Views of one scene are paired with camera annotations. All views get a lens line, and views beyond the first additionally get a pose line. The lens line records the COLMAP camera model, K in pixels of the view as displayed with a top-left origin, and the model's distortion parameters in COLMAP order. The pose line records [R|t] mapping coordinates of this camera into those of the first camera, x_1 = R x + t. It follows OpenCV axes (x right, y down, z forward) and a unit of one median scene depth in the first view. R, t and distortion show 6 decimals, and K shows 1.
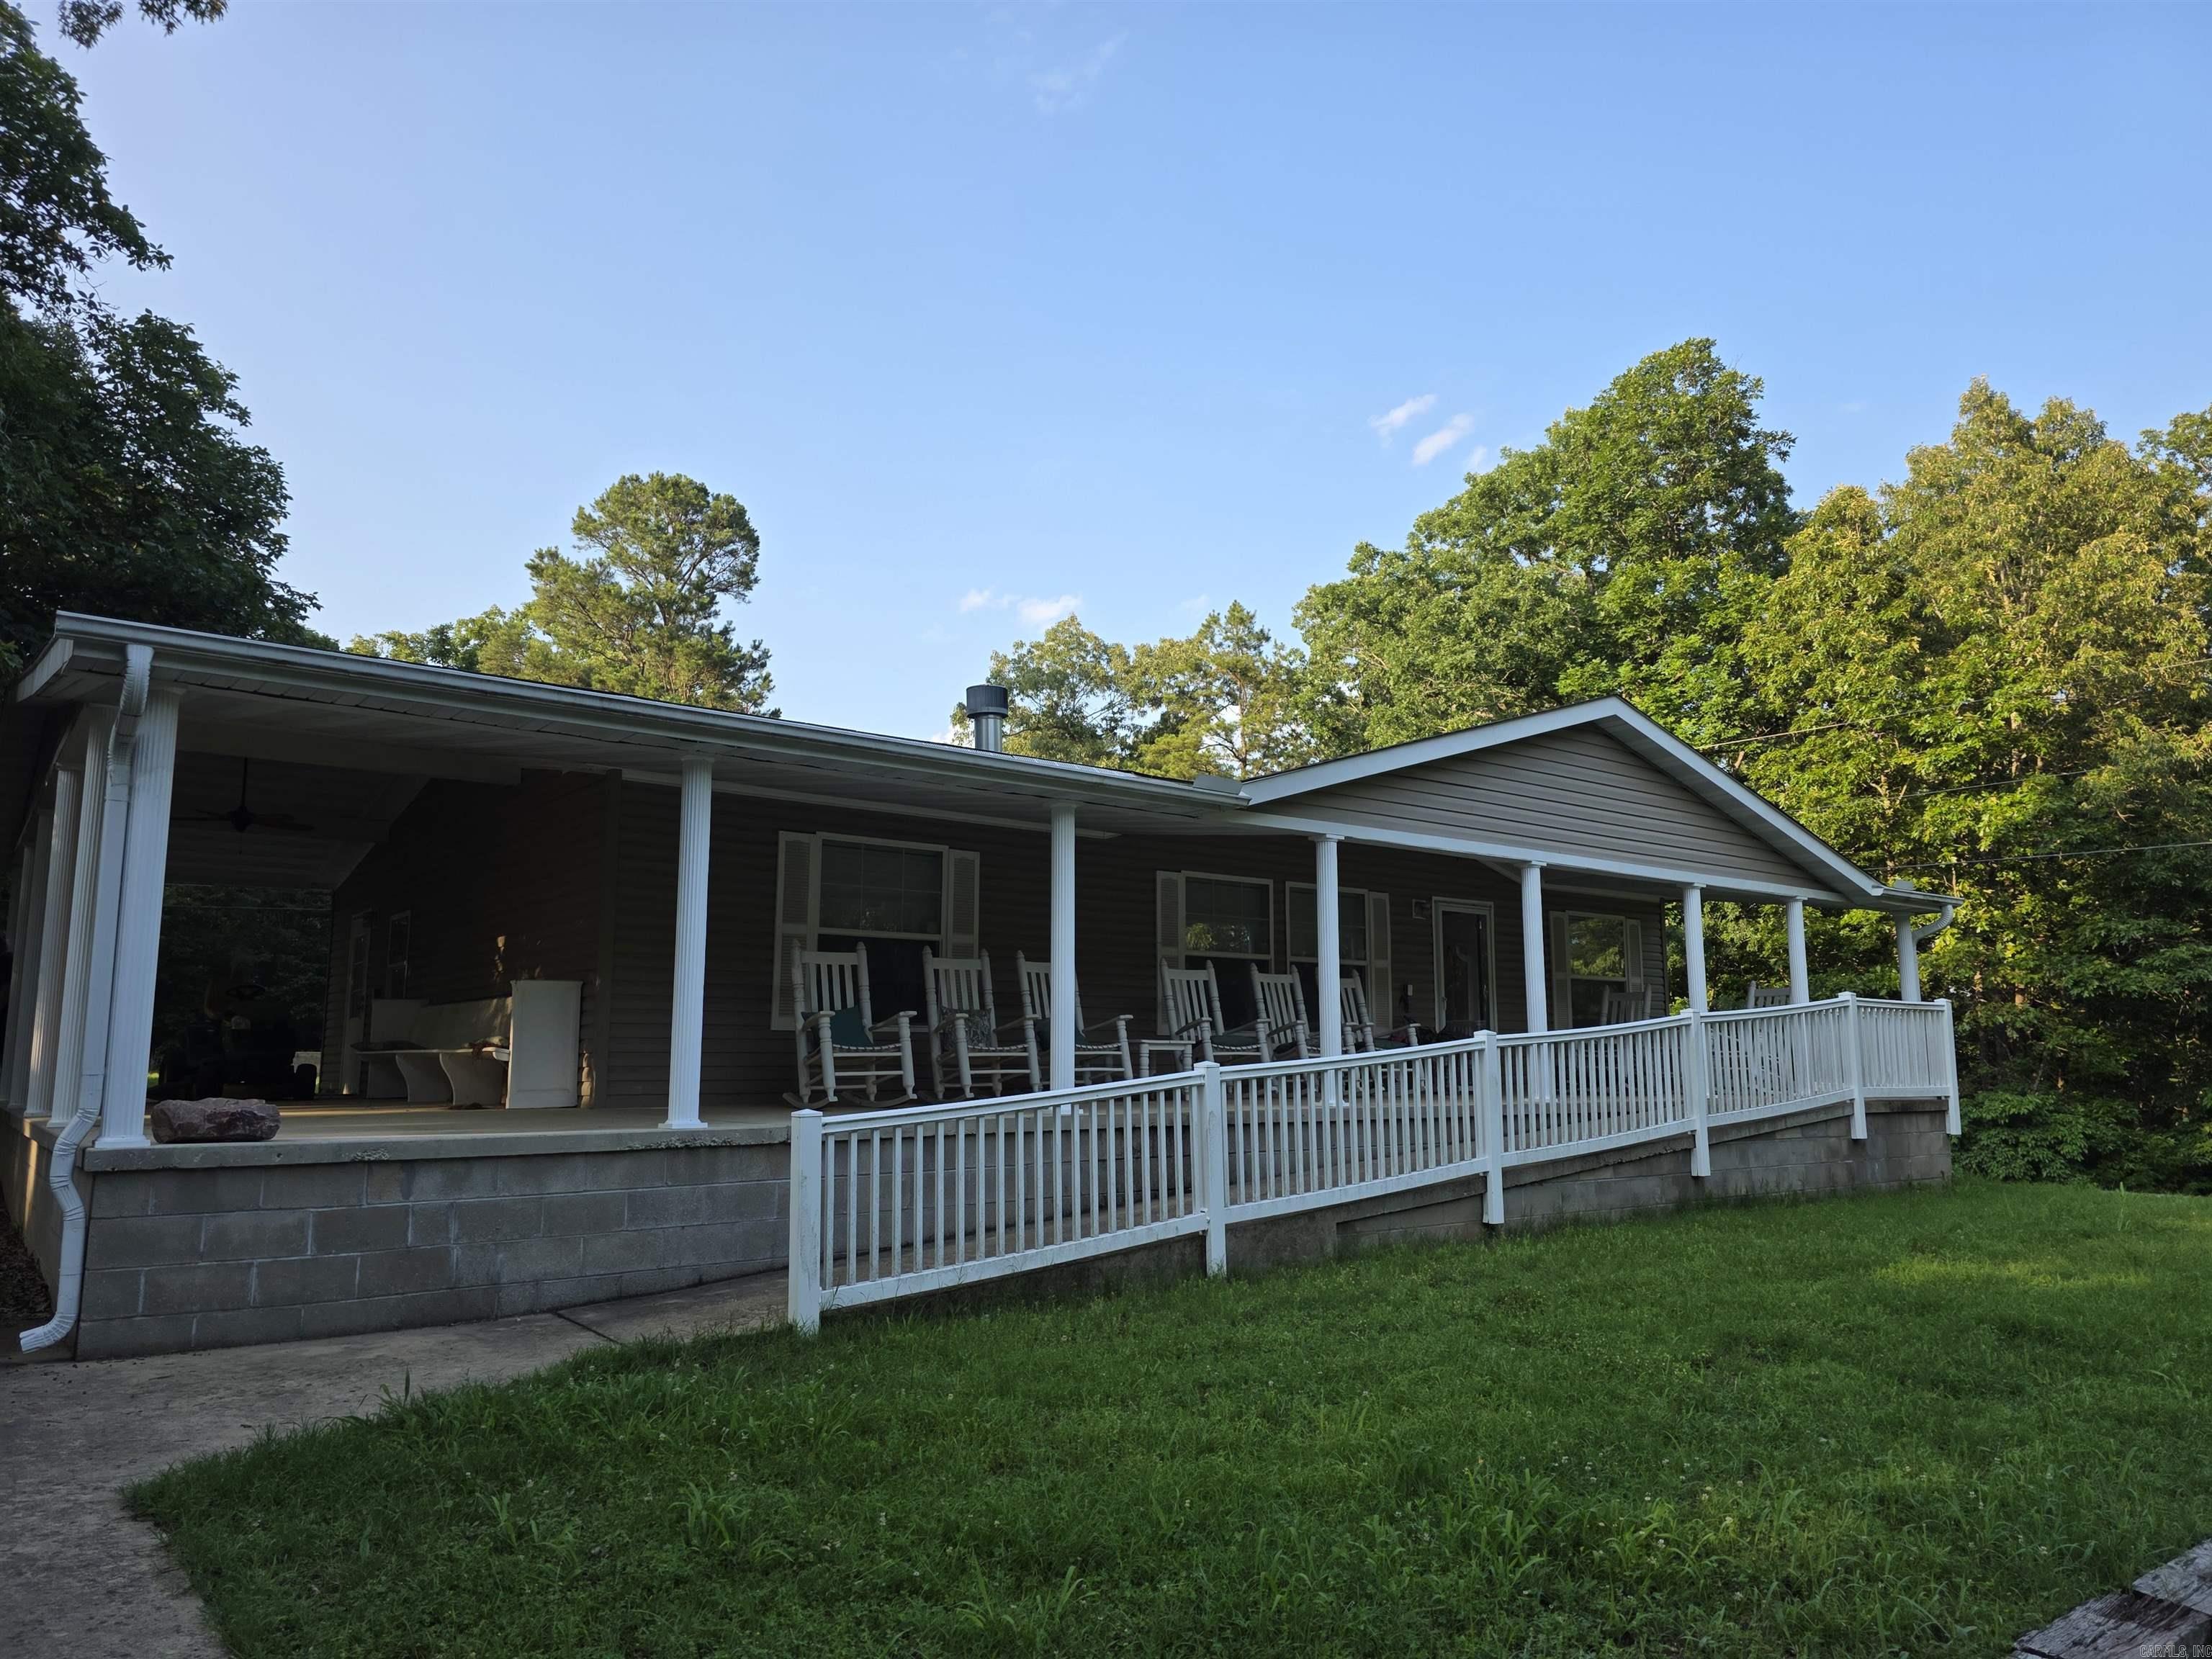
lens RADIAL K [[1466.7, 0, 1123.3], [0, 1466.7, 864.7], [0, 0, 1]] dist [0.022448, -0.034307]
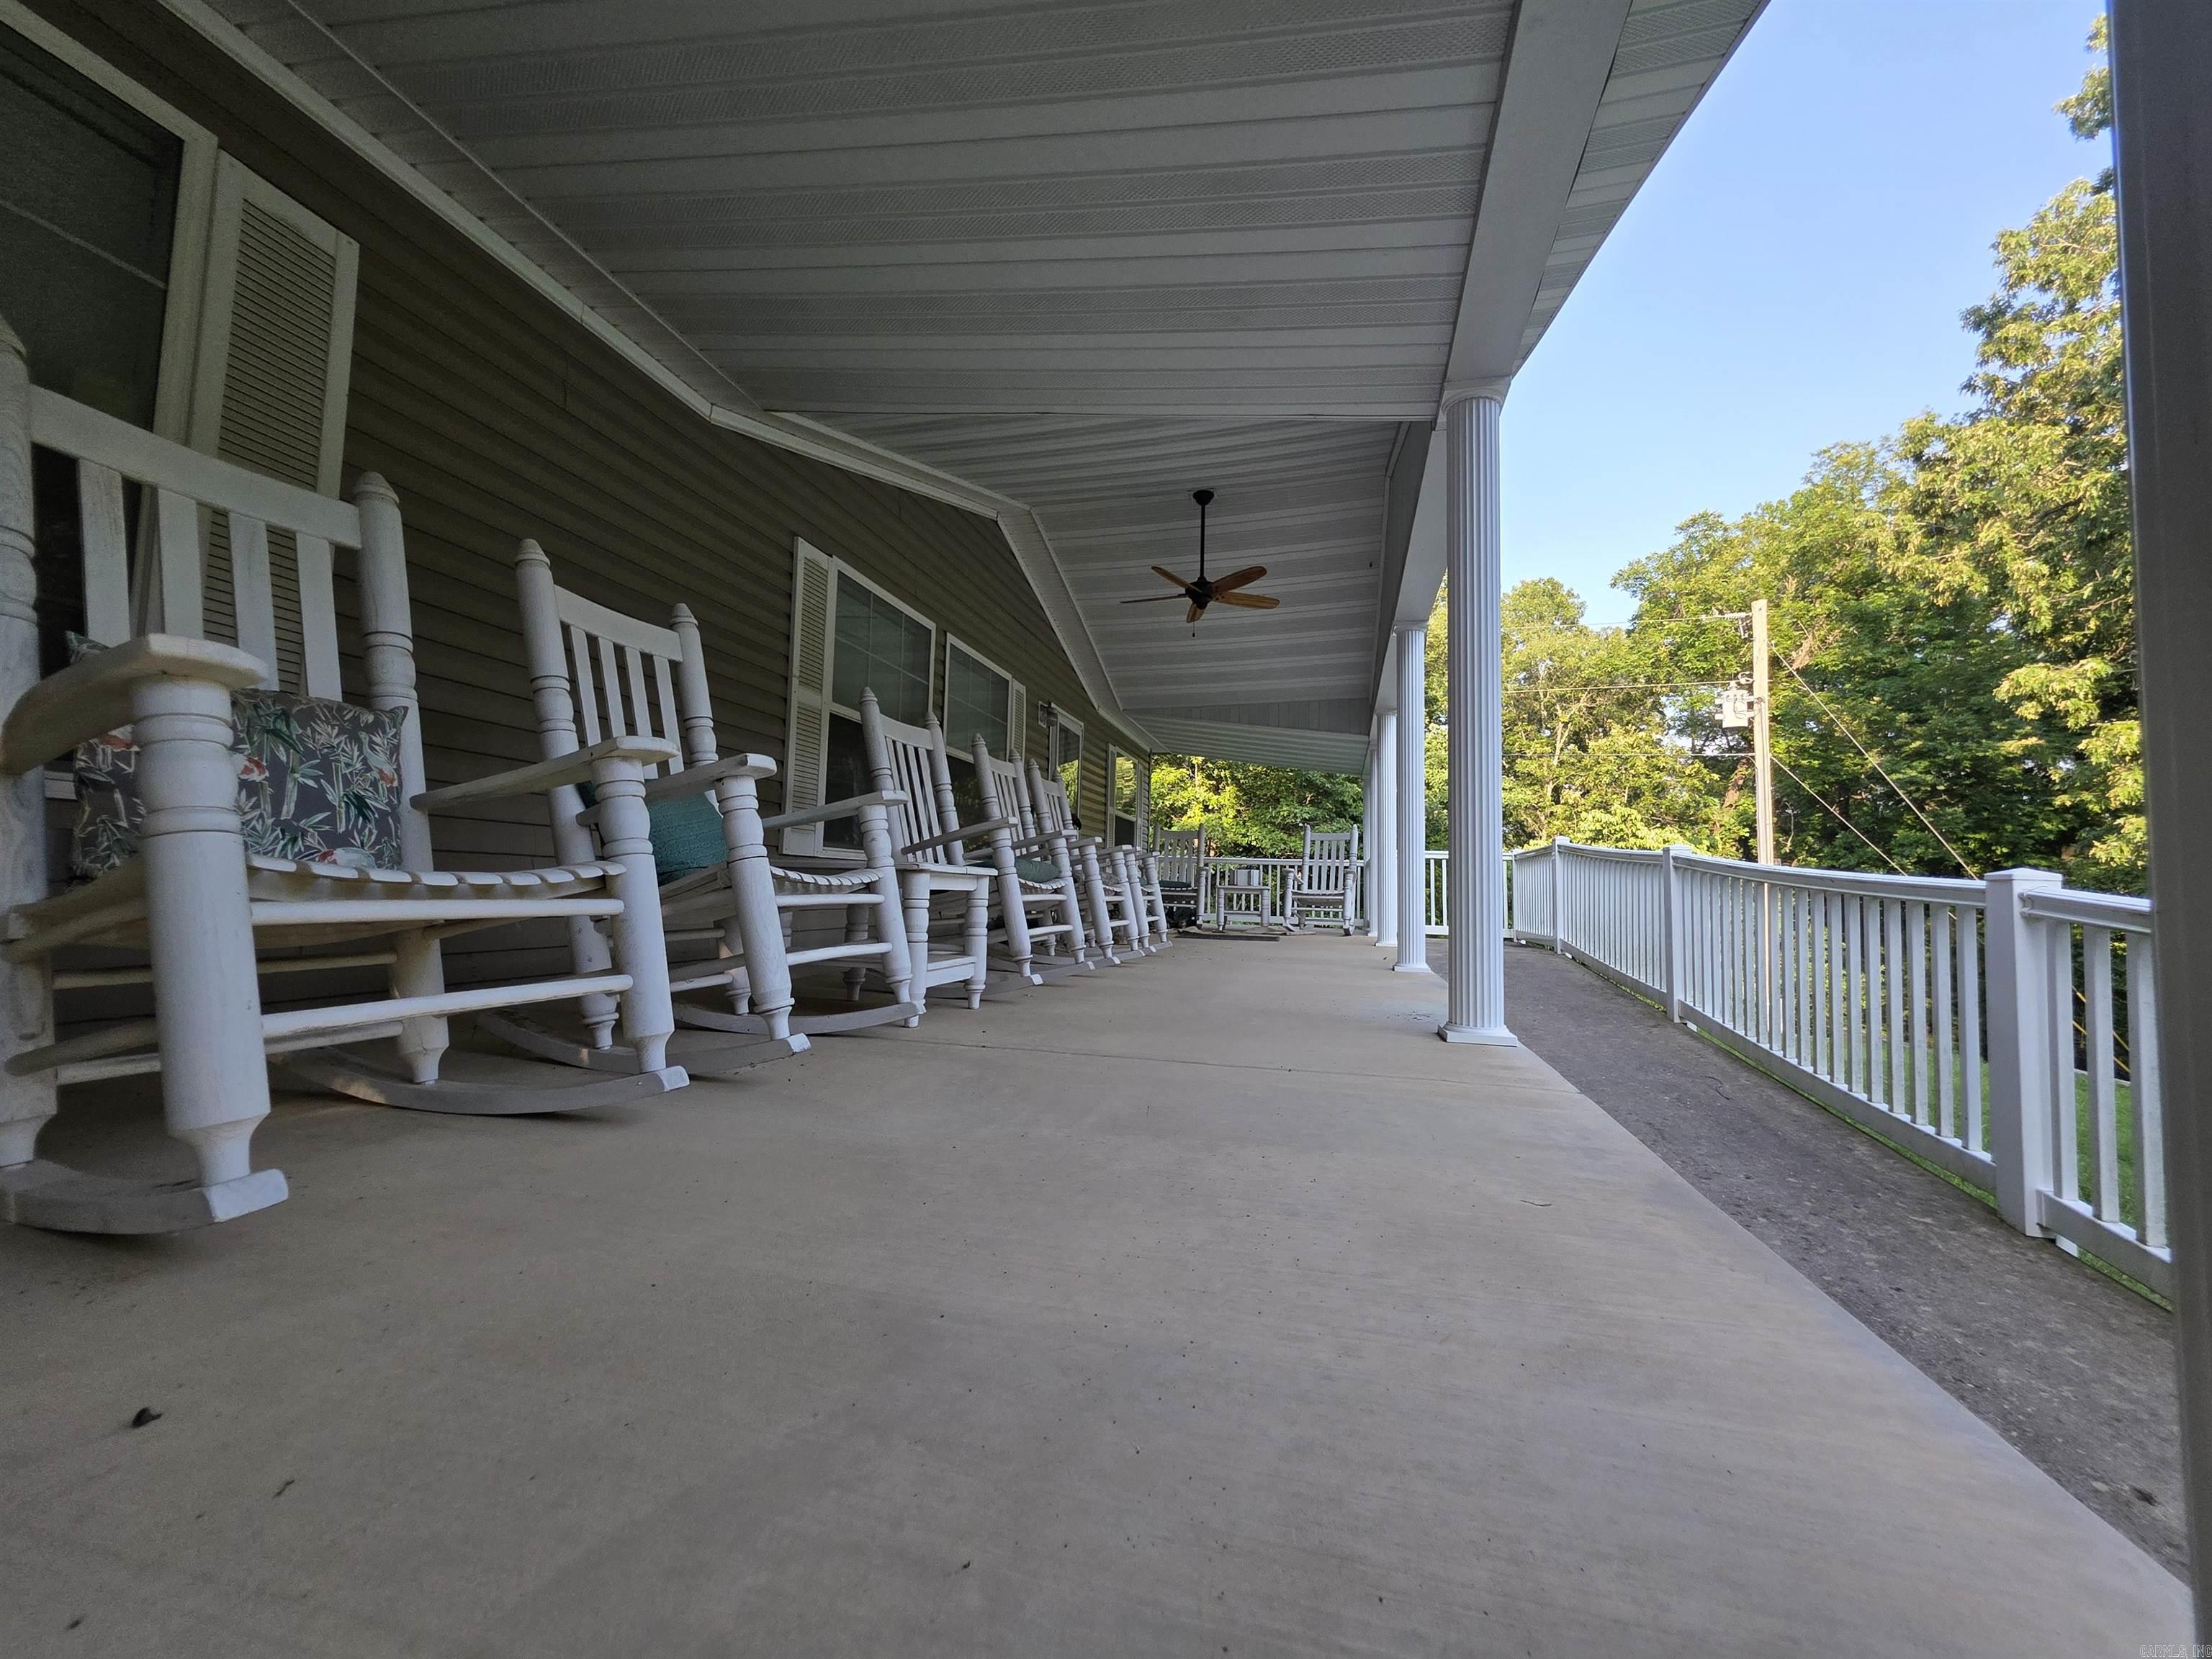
lens RADIAL K [[879.2, 0, 1108.5], [0, 879.2, 837.4], [0, 0, 1]] dist [0.001322, 0.000405]
pose [[0.800870, 0.055007, 0.596306, -0.061907], [-0.102717, 0.993633, 0.046295, 0.075393], [-0.589963, -0.098327, 0.801421, 0.608576]]
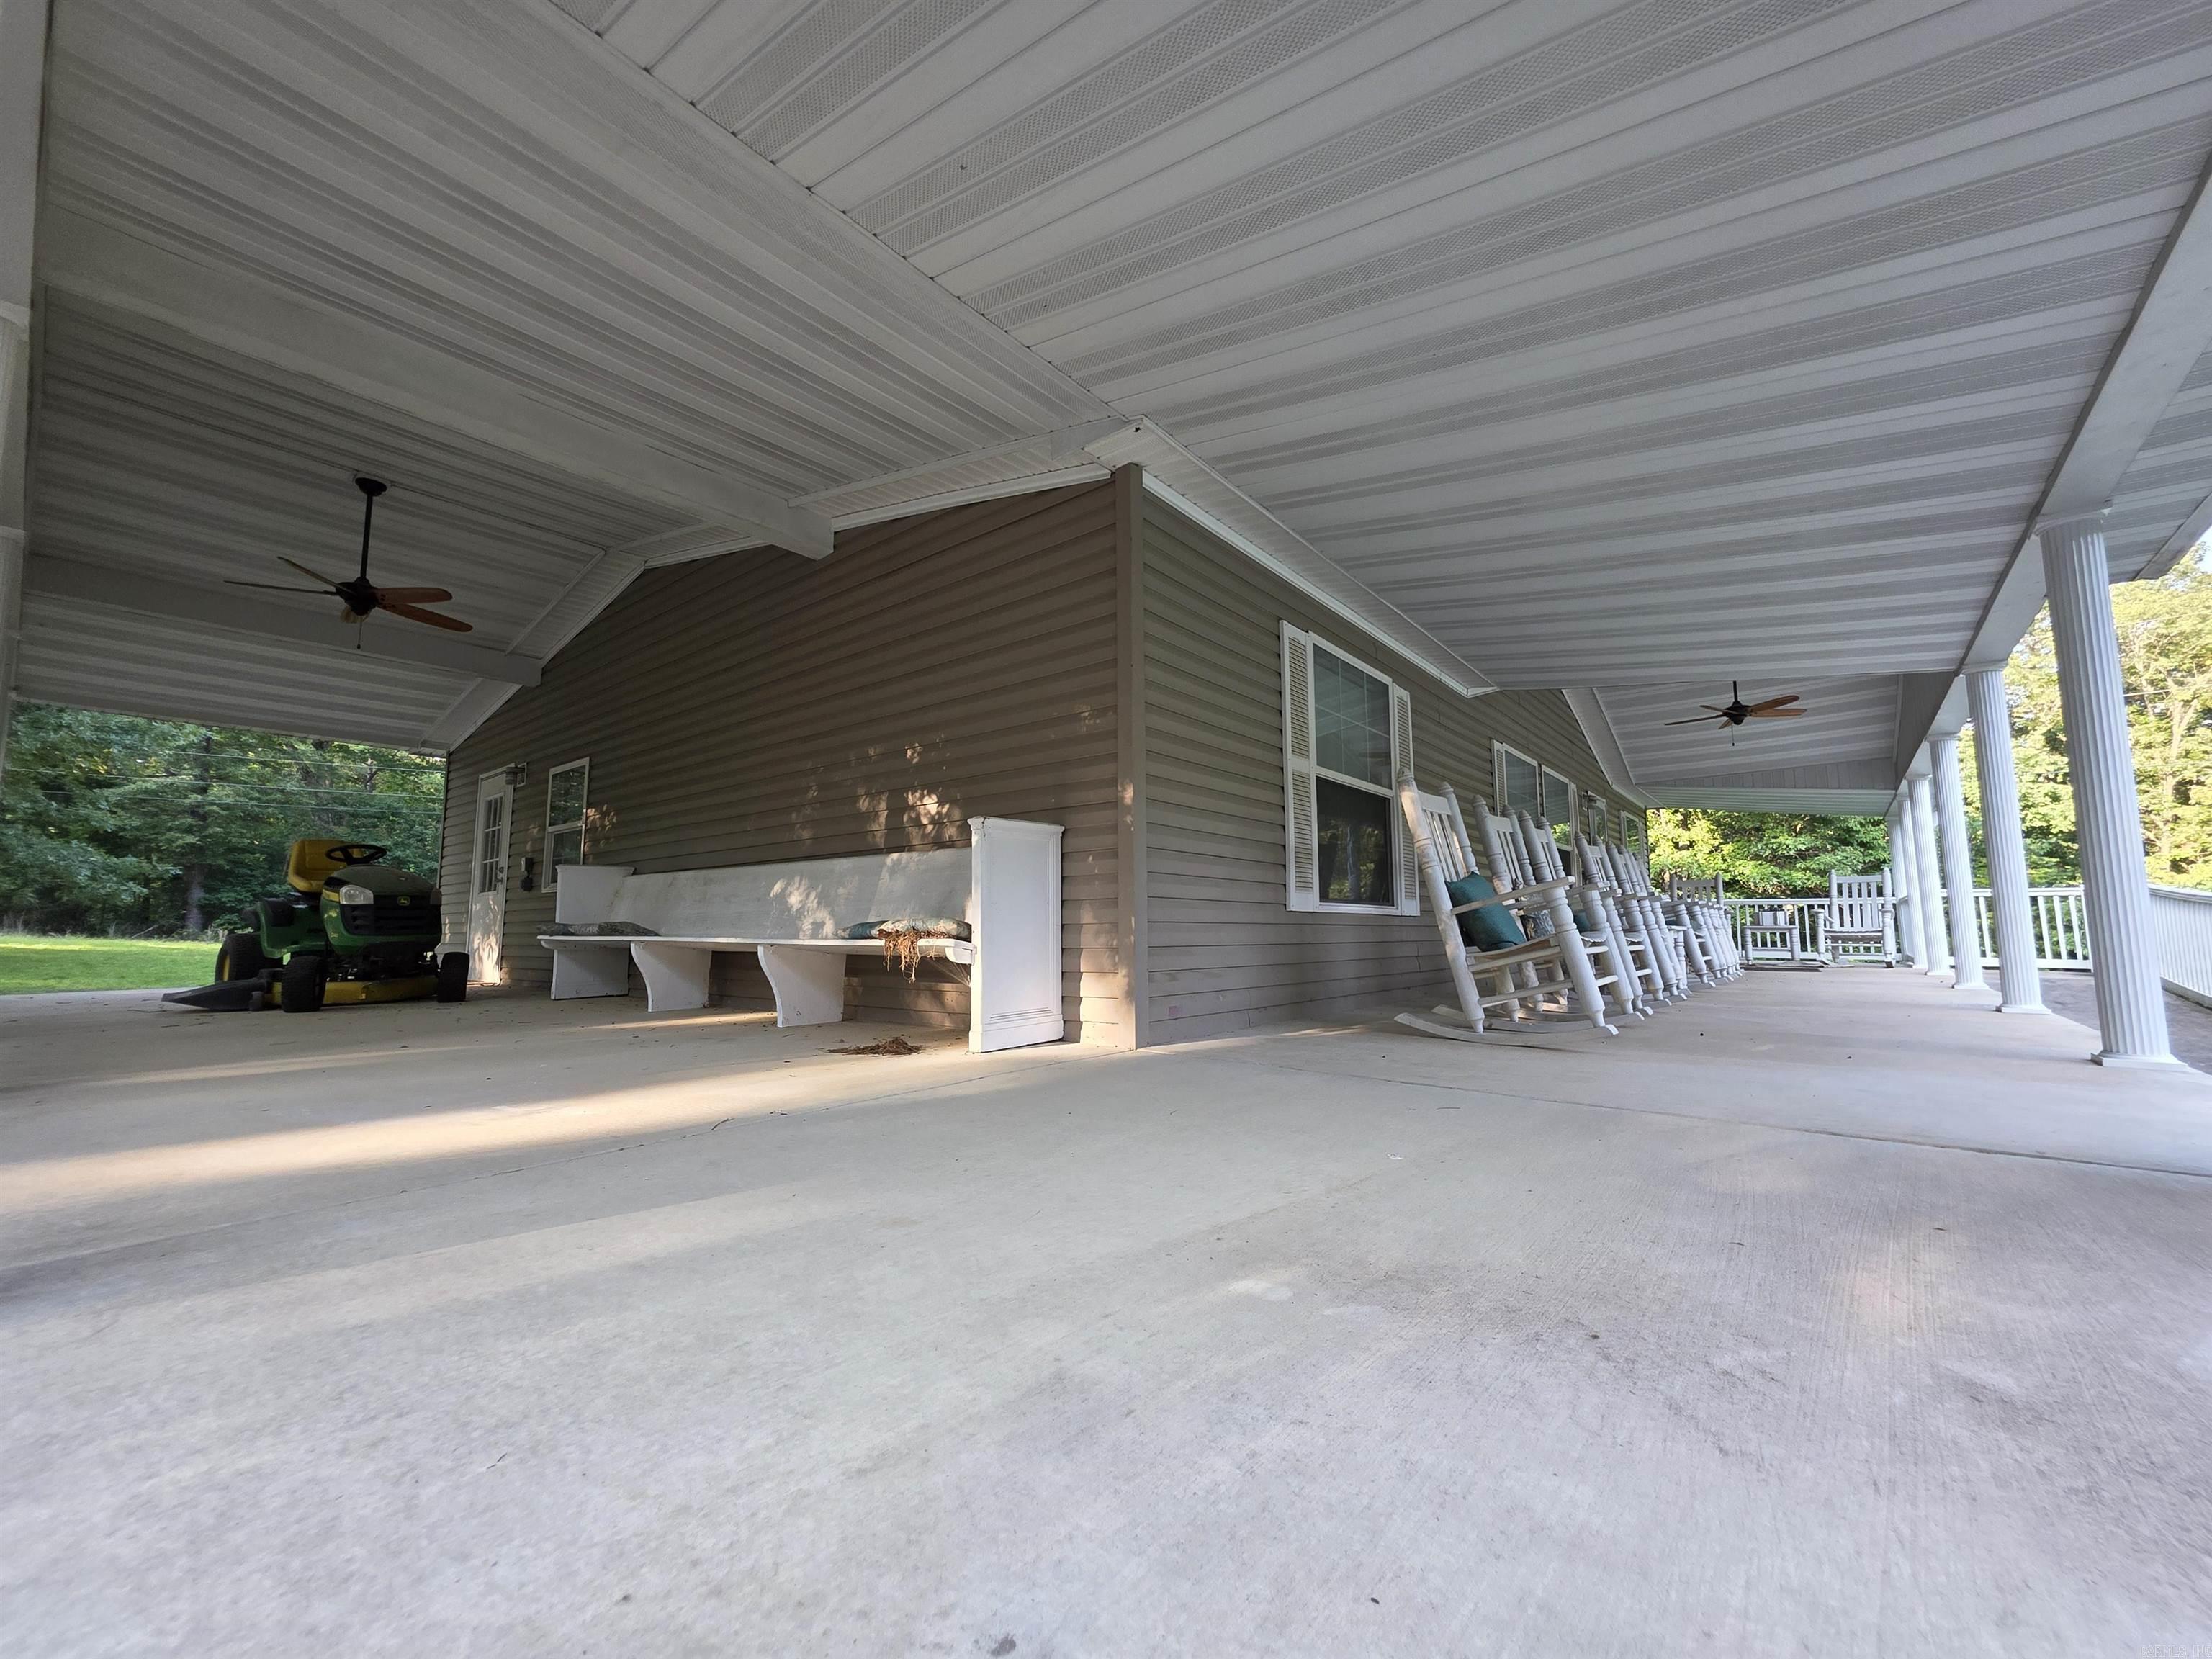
lens RADIAL K [[879.2, 0, 1109.5], [0, 879.2, 828.1], [0, 0, 1]] dist [0.001322, 0.000405]
pose [[0.977345, 0.023697, 0.210321, -0.295664], [-0.027884, 0.999467, 0.016962, 0.051327], [-0.209807, -0.022442, 0.977485, 0.457092]]
